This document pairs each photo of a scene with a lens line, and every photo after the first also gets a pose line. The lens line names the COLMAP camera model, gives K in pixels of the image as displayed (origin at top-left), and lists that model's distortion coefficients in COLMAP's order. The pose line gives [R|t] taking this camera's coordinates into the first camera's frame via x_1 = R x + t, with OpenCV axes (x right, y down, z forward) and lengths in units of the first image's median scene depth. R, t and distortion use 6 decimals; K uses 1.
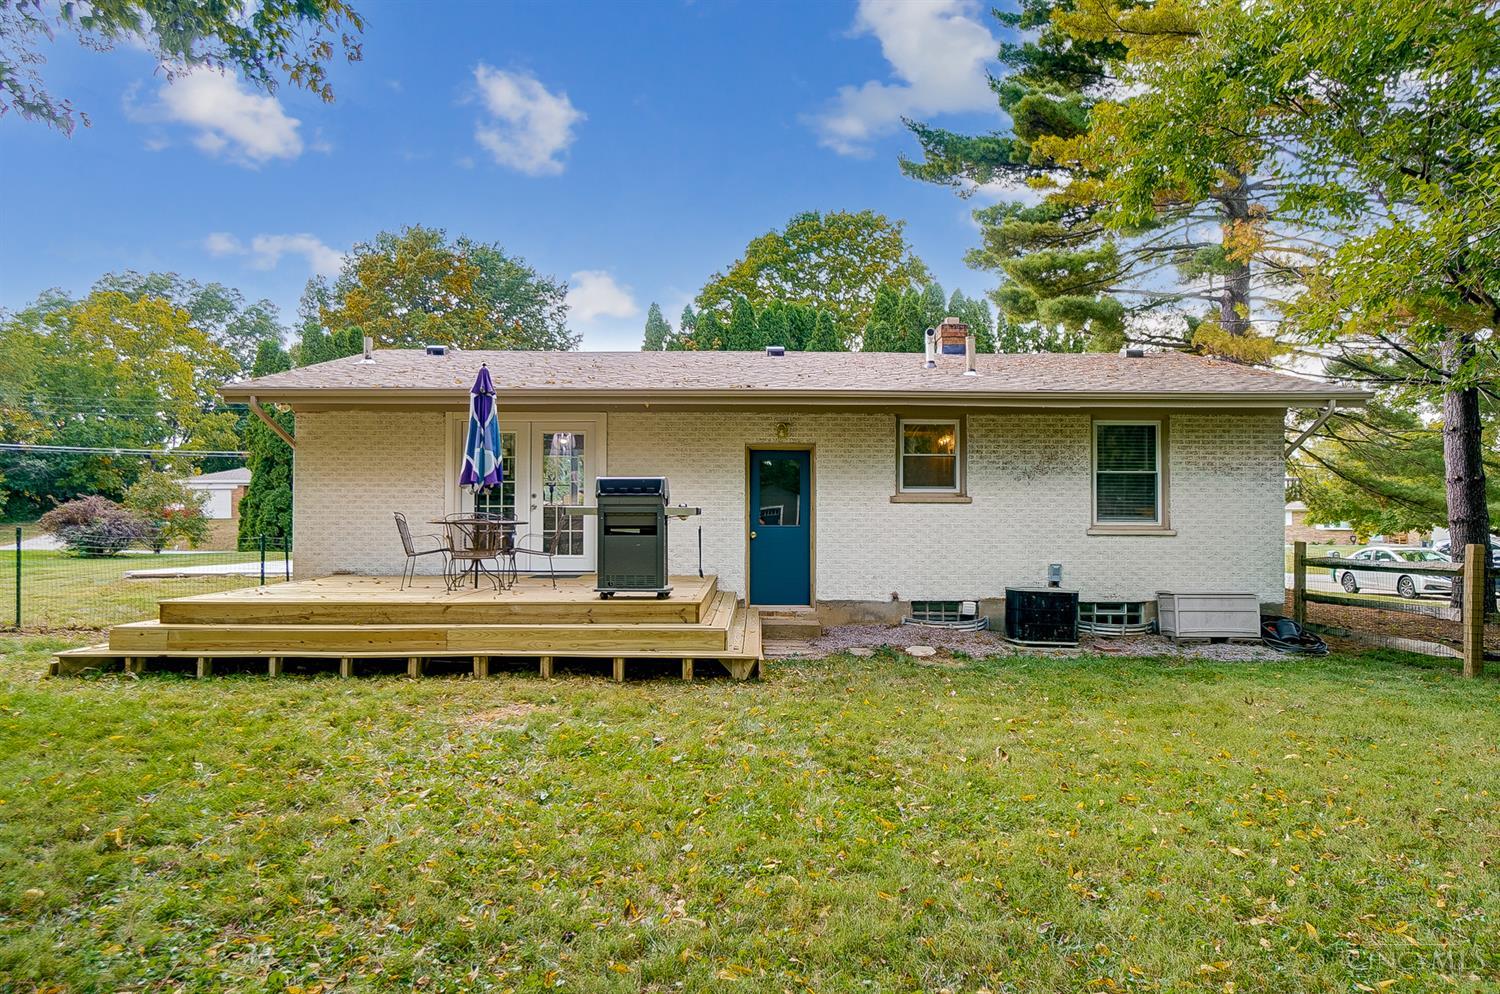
lens RADIAL K [[982.2, 0, 749.6], [0, 982.2, 486.2], [0, 0, 1]] dist [0.018141, 0.004582]
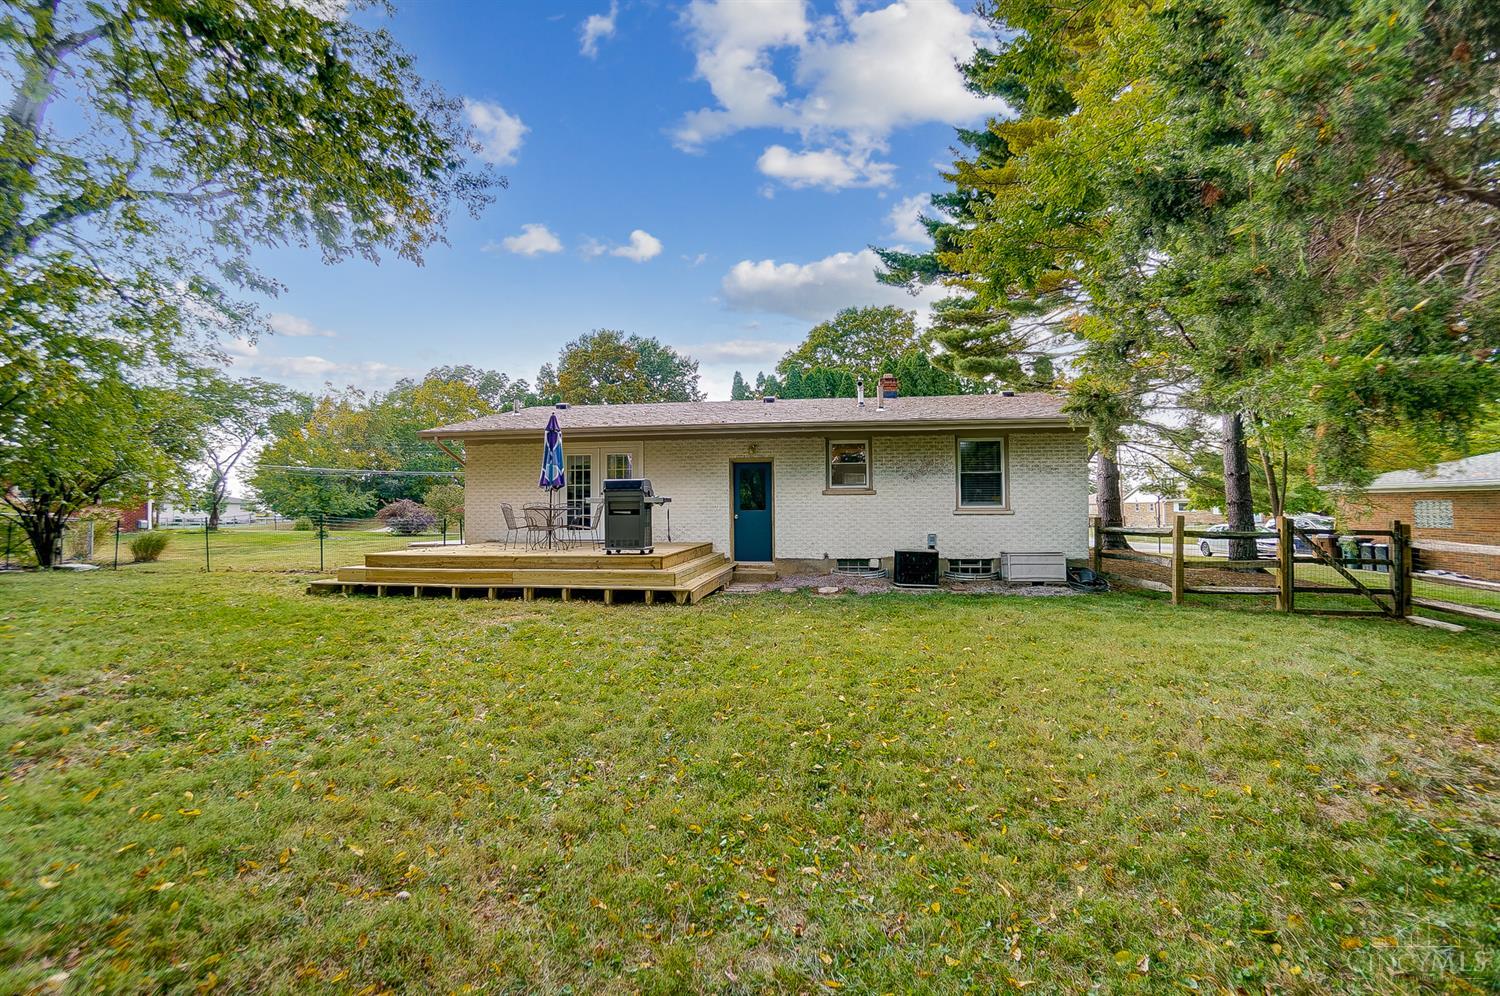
lens RADIAL K [[646.7, 0, 747.6], [0, 646.7, 489.6], [0, 0, 1]] dist [-0.044757, 0.000746]
pose [[0.991008, -0.013778, -0.133093, 0.162074], [0.013481, 0.999904, -0.003128, 0.010162], [0.133123, 0.001306, 0.991099, -0.020376]]
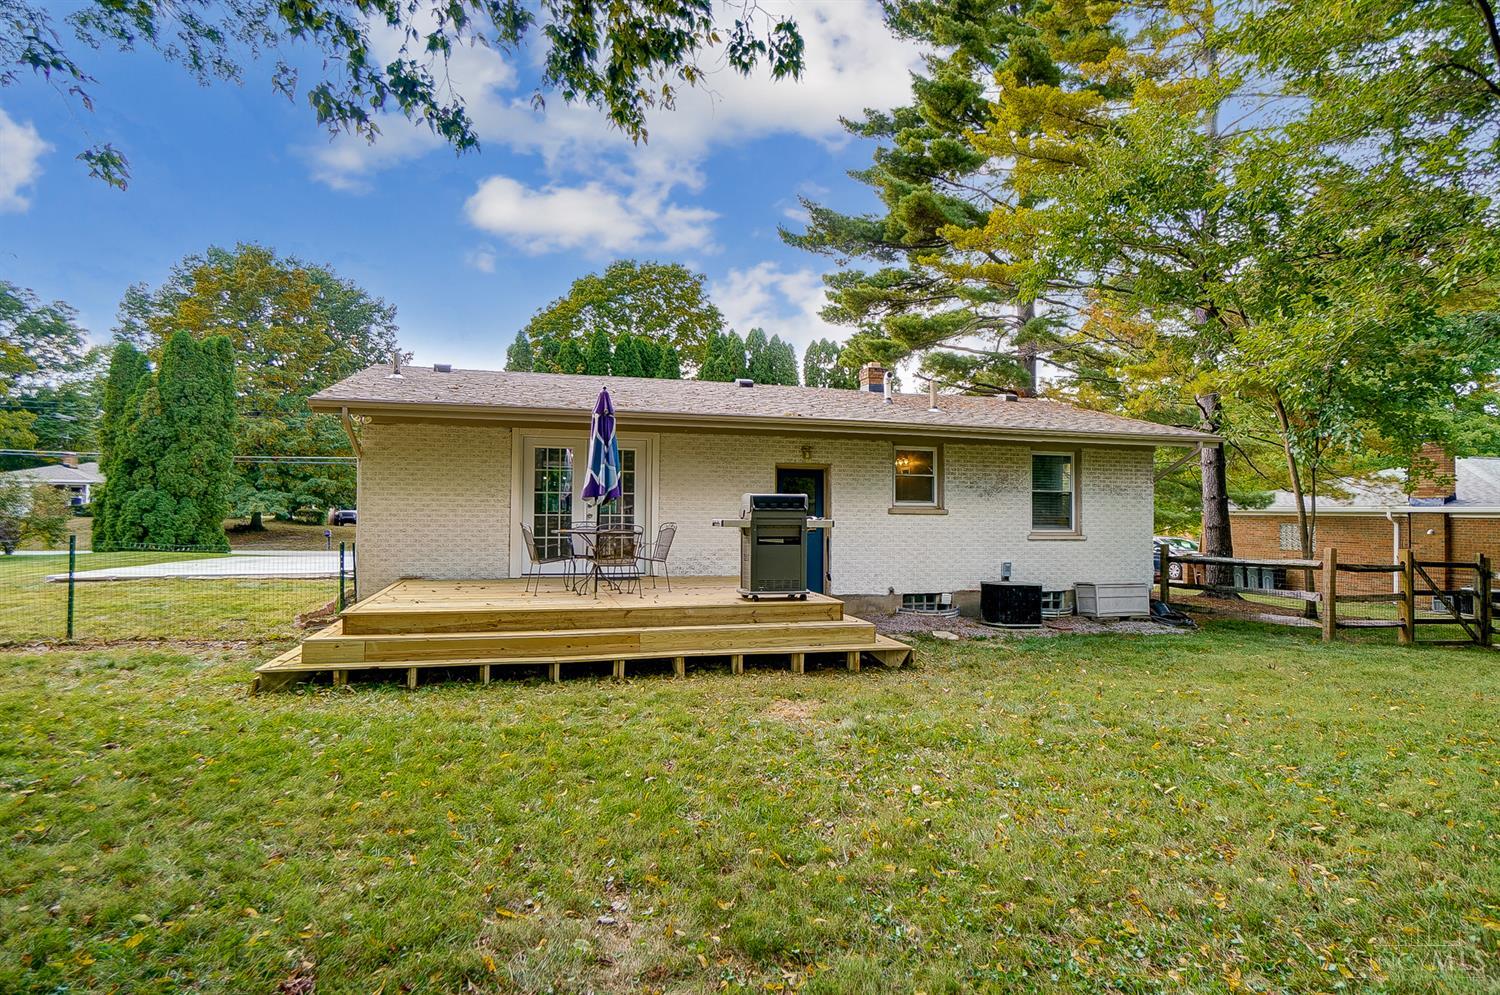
lens RADIAL K [[818.3, 0, 741.2], [0, 818.3, 488.6], [0, 0, 1]] dist [-0.009116, 0.004101]
pose [[0.964741, 0.013486, 0.262857, -0.301033], [-0.012715, 0.999908, -0.004634, -0.007617], [-0.262895, 0.001128, 0.964824, 0.067288]]
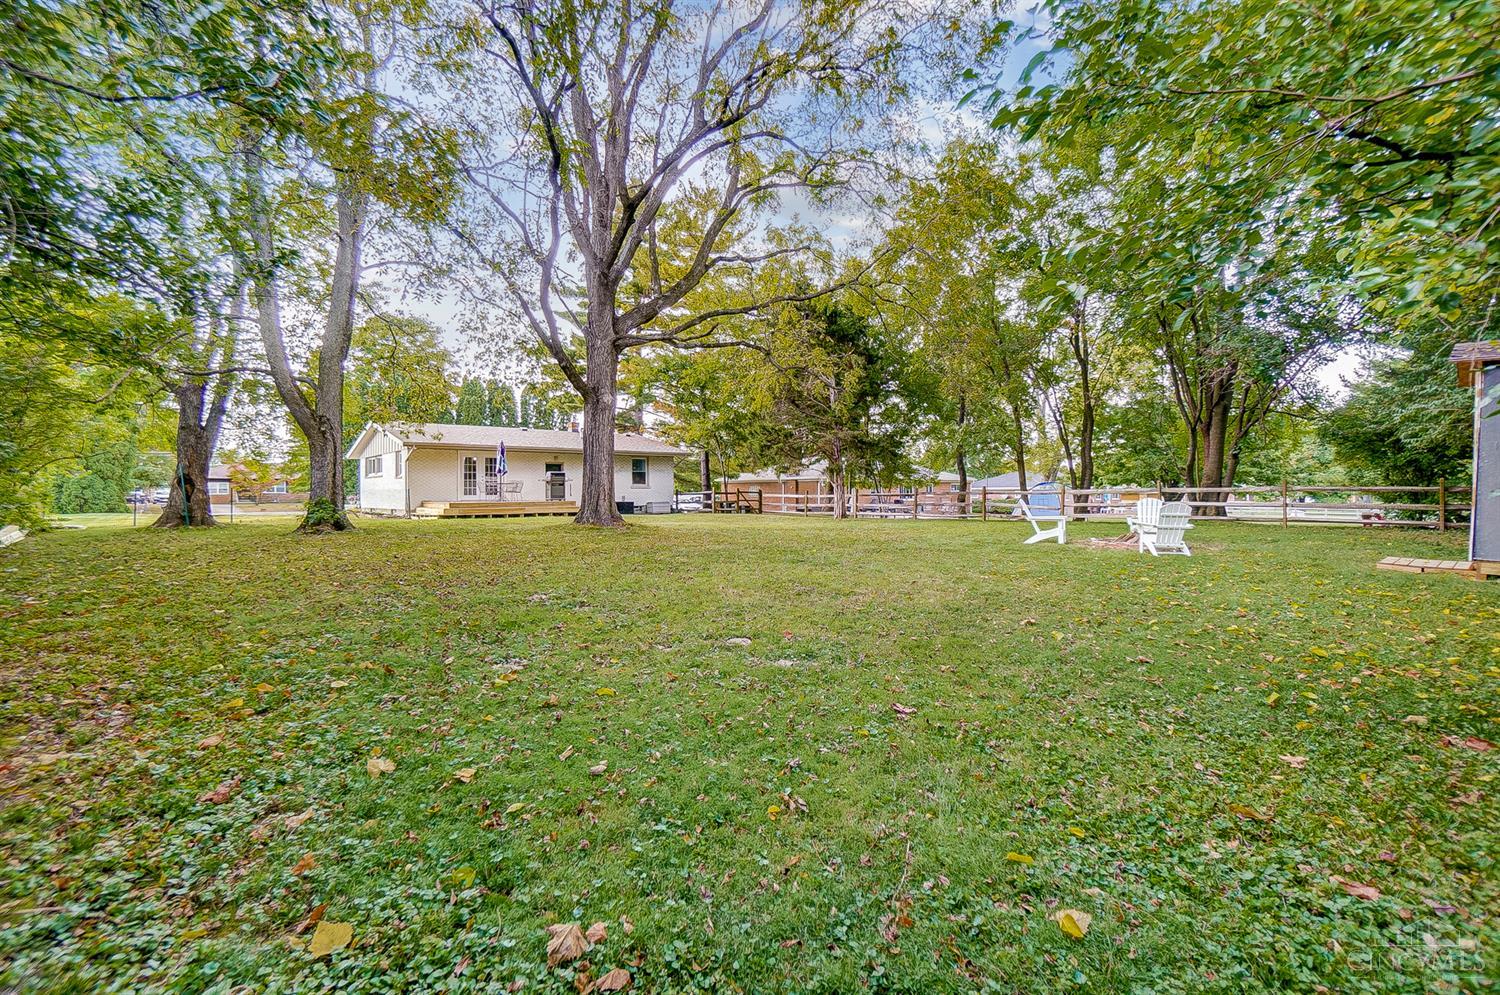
lens RADIAL K [[682.1, 0, 746.9], [0, 682.1, 492.1], [0, 0, 1]] dist [-0.000752, -0.000012]
pose [[0.762472, -0.009541, 0.646951, -1.029582], [-0.003884, 0.999806, 0.019323, 0.013009], [-0.647009, -0.017246, 0.762287, -1.314595]]
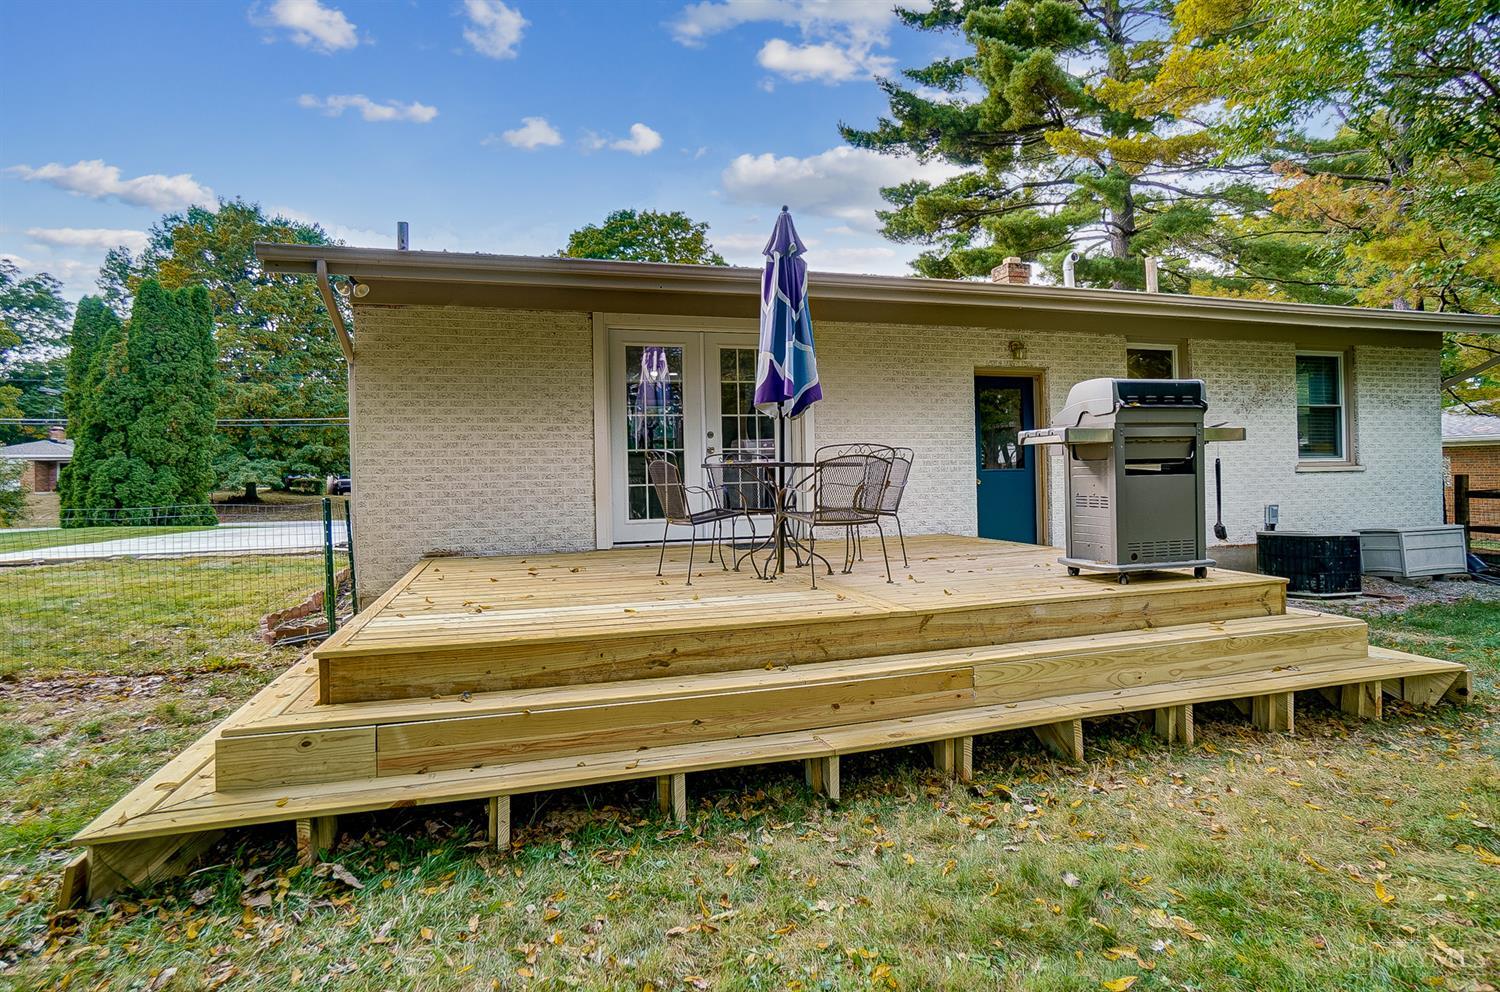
lens RADIAL K [[784.2, 0, 740.1], [0, 784.2, 468.9], [0, 0, 1]] dist [-0.021051, 0.006218]
pose [[0.959744, -0.019874, 0.280172, -0.364434], [0.015126, 0.999703, 0.019097, 0.024397], [-0.280468, -0.014090, 0.959760, 0.446549]]
